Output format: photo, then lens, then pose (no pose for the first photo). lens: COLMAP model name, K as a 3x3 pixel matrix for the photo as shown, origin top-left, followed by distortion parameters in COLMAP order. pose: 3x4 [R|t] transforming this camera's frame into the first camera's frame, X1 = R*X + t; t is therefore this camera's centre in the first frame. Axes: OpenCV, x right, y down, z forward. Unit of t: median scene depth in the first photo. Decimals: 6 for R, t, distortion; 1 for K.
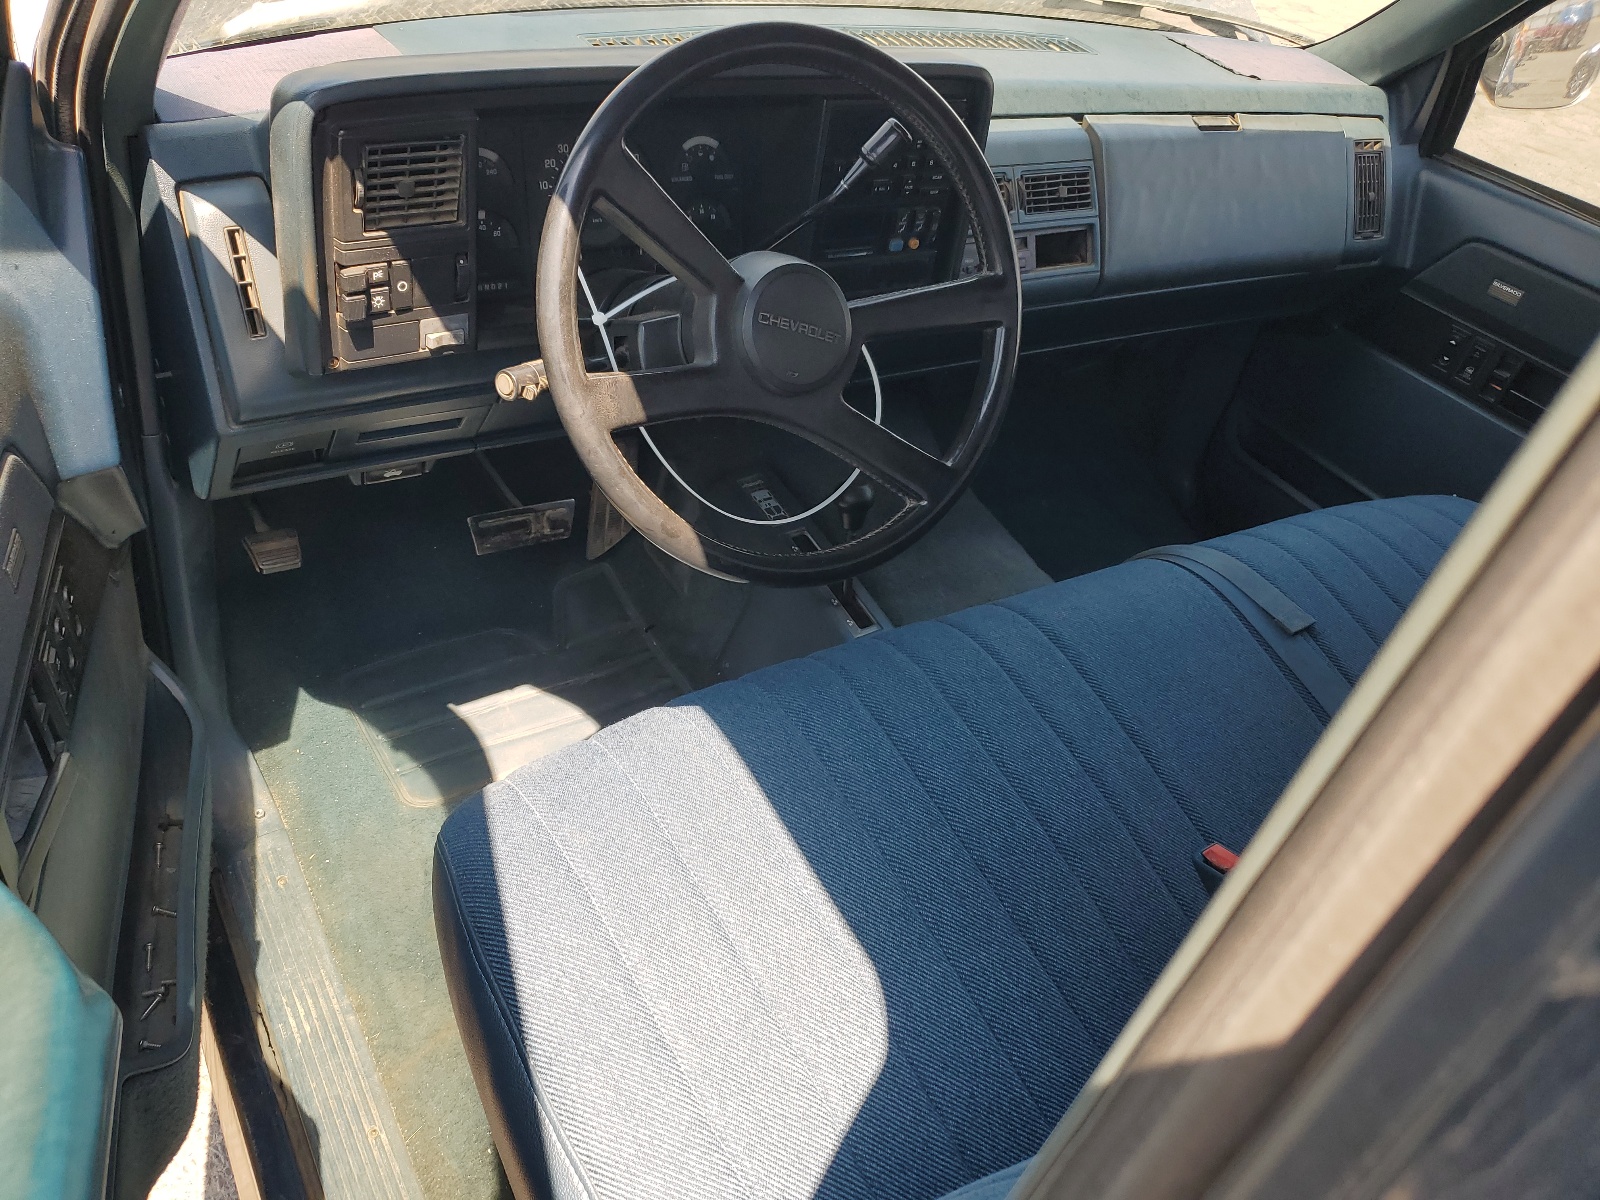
lens RADIAL K [[1256.7, 0, 800.0], [0, 1256.7, 600.0], [0, 0, 1]] dist [-0.003282, -0.004378]
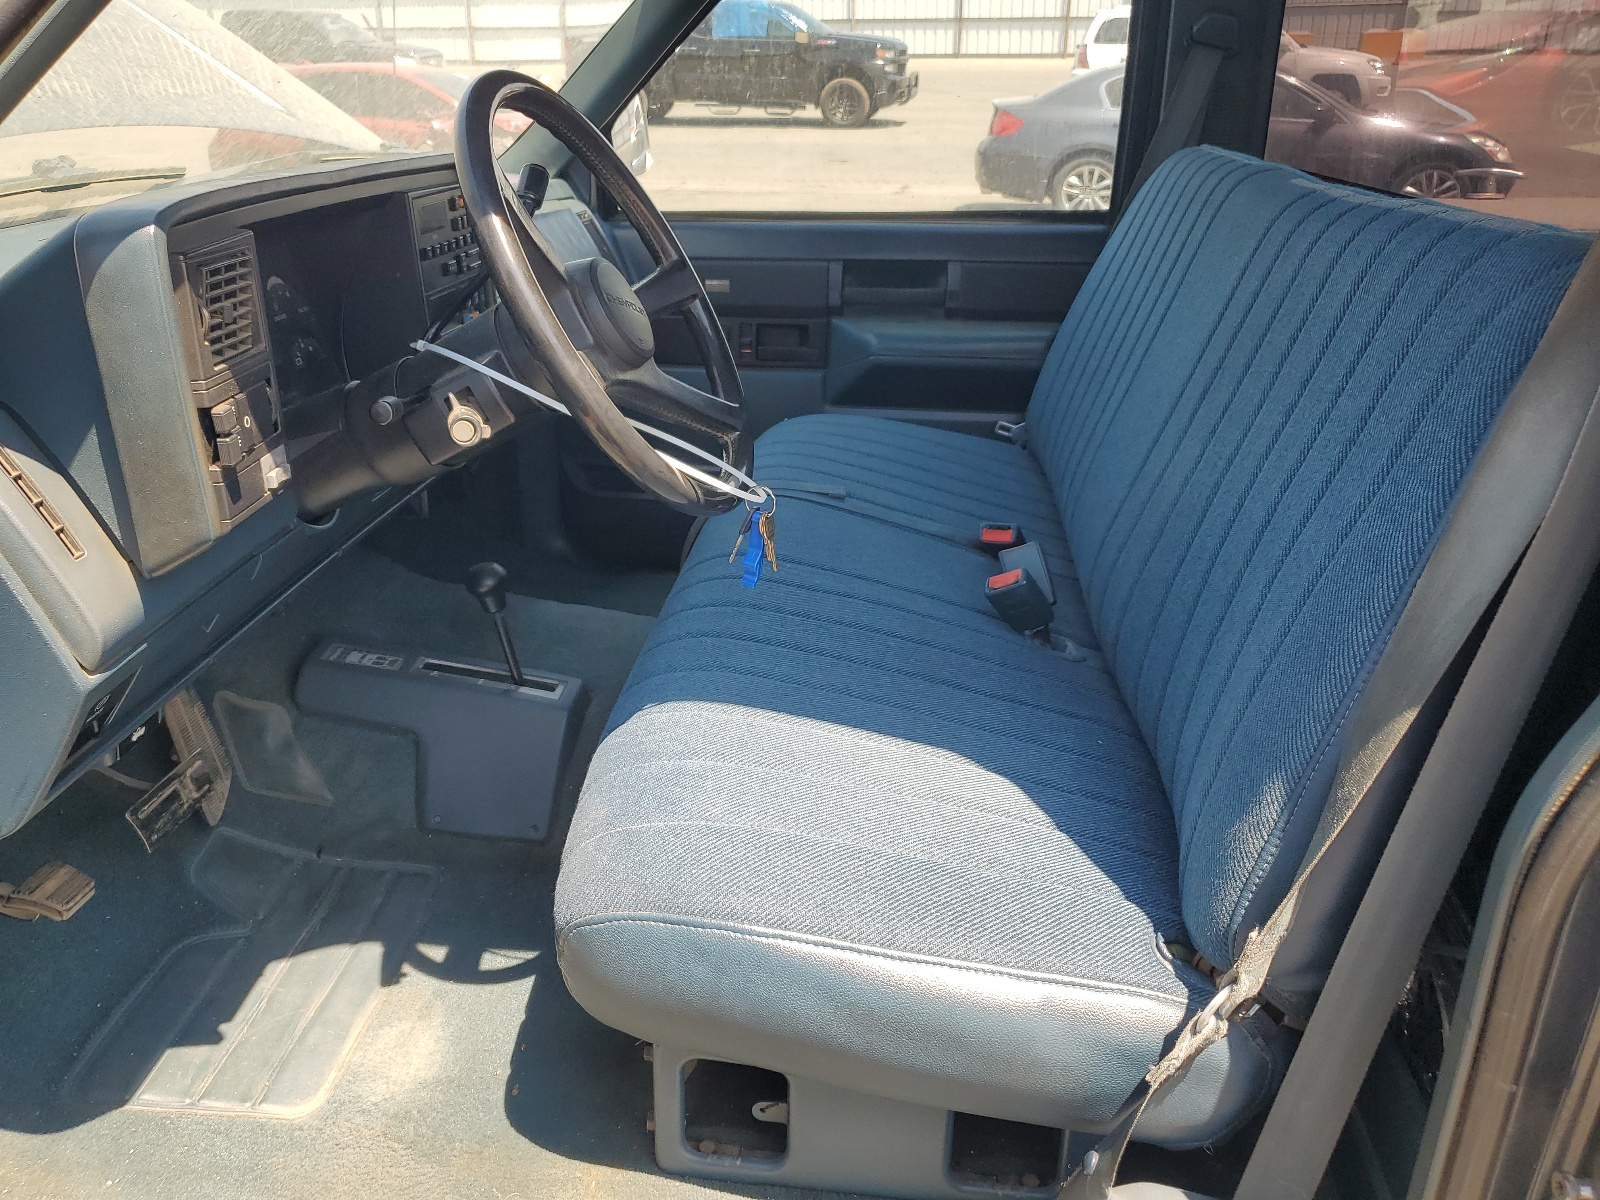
lens RADIAL K [[1256.7, 0, 800.0], [0, 1256.7, 600.0], [0, 0, 1]] dist [-0.003282, -0.004378]
pose [[0.587615, -0.430852, 0.684891, -0.733503], [0.556908, 0.829410, 0.043957, 0.040666], [-0.586994, 0.355591, 0.727319, 0.137970]]
